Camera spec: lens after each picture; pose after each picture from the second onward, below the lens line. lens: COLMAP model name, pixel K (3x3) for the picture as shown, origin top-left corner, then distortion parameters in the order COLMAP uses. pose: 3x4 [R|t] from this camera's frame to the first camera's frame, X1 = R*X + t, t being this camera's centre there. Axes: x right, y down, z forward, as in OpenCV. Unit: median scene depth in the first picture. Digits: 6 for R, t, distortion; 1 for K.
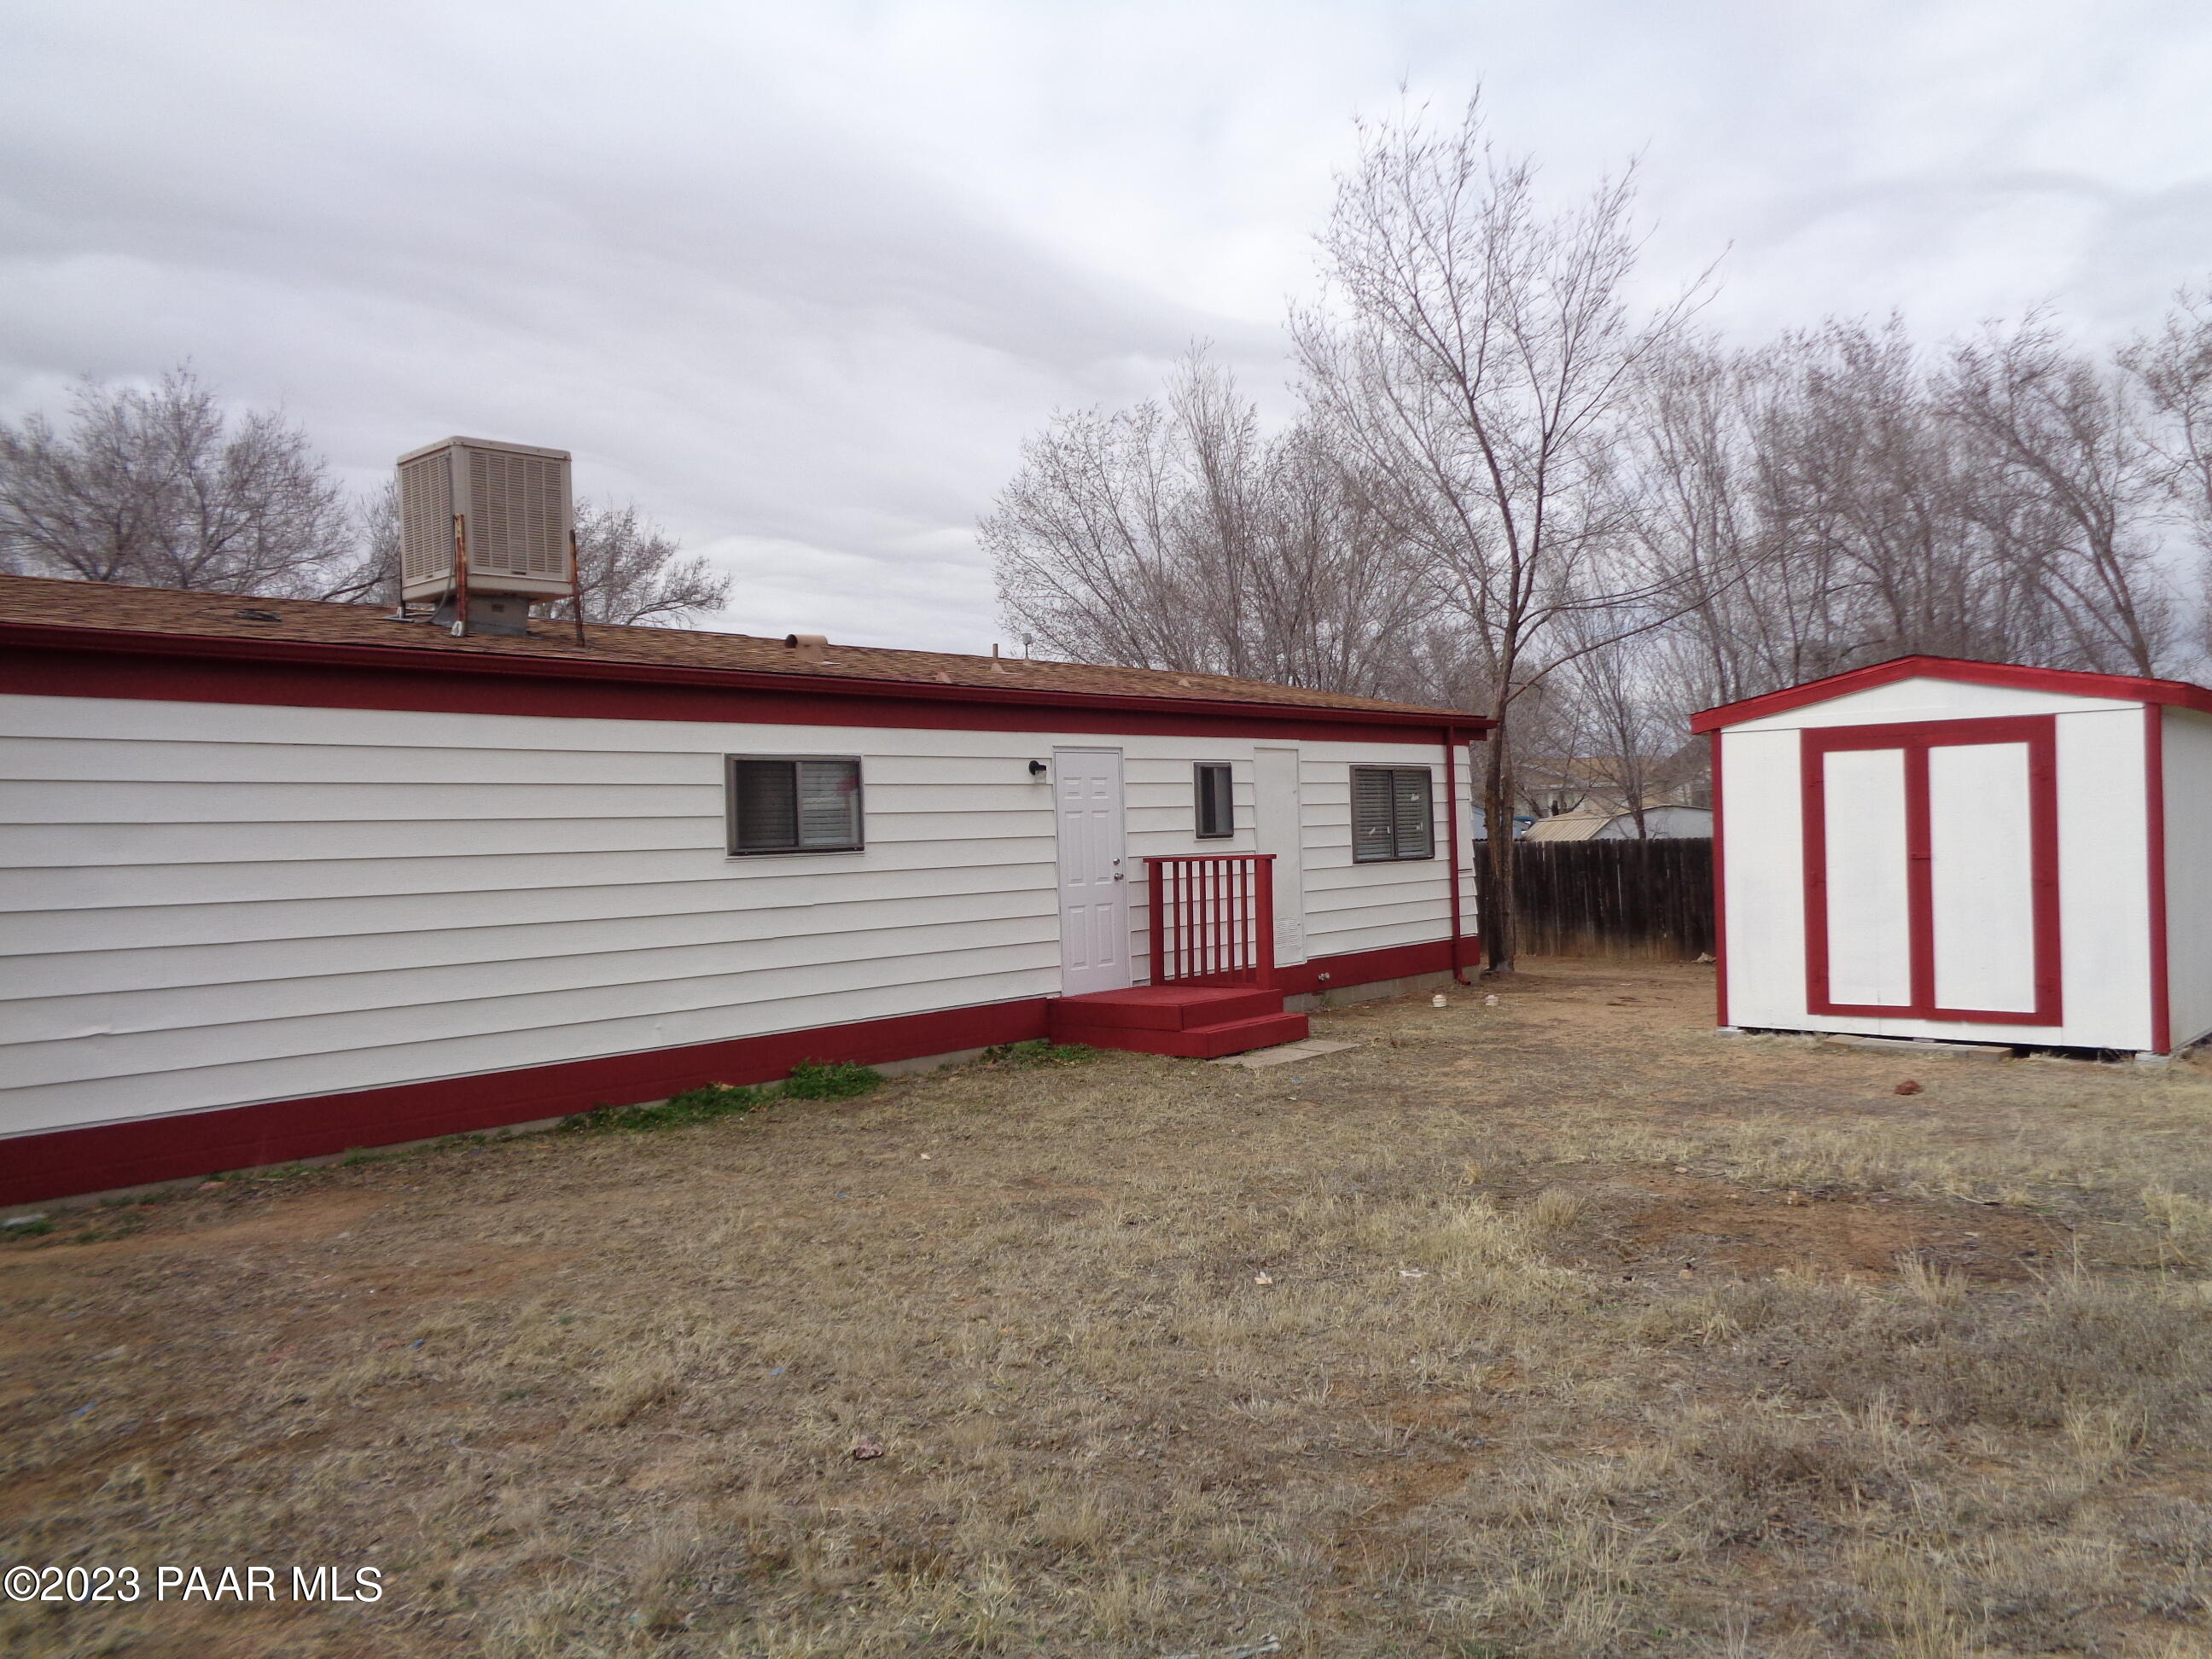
lens RADIAL K [[1655.4, 0, 1106.9], [0, 1655.4, 829.4], [0, 0, 1]] dist [-0.002026, 0.008228]
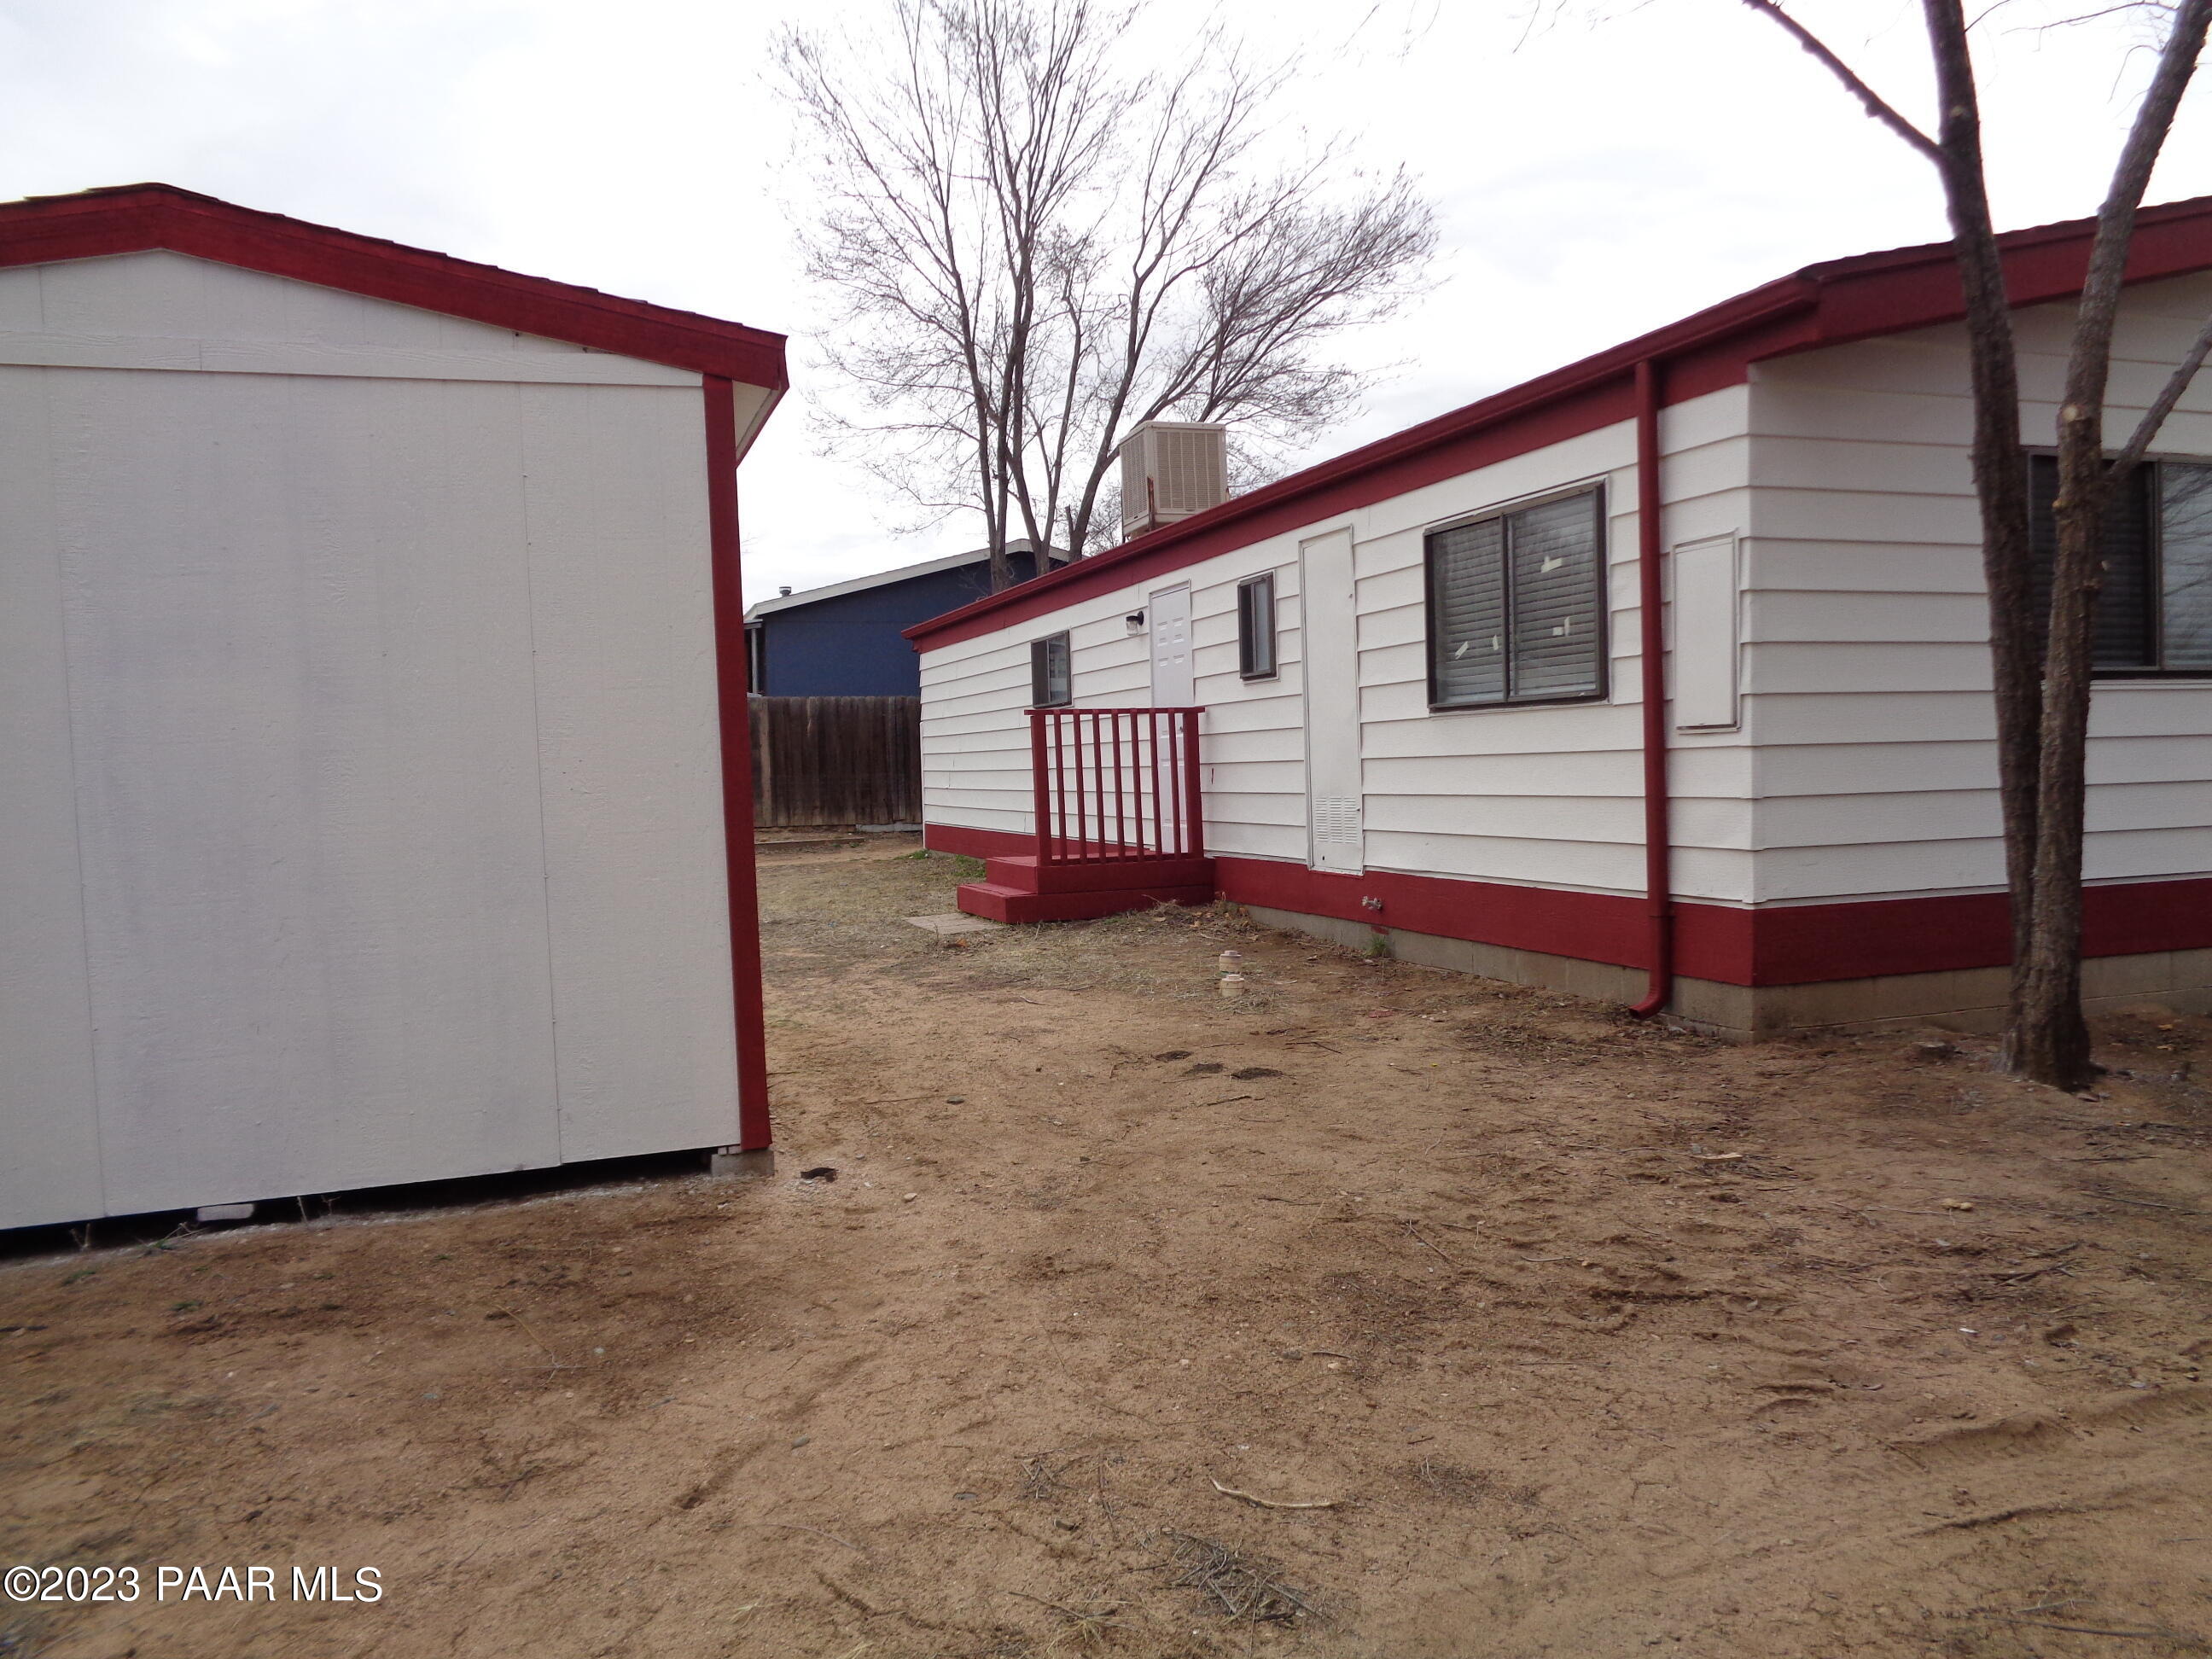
lens RADIAL K [[1655.4, 0, 1107.0], [0, 1655.4, 832.8], [0, 0, 1]] dist [-0.002026, 0.008228]
pose [[-0.469618, 0.071756, -0.879949, 0.671212], [0.035583, 0.997420, 0.062345, 0.022144], [0.882152, -0.002033, -0.470960, 1.156758]]
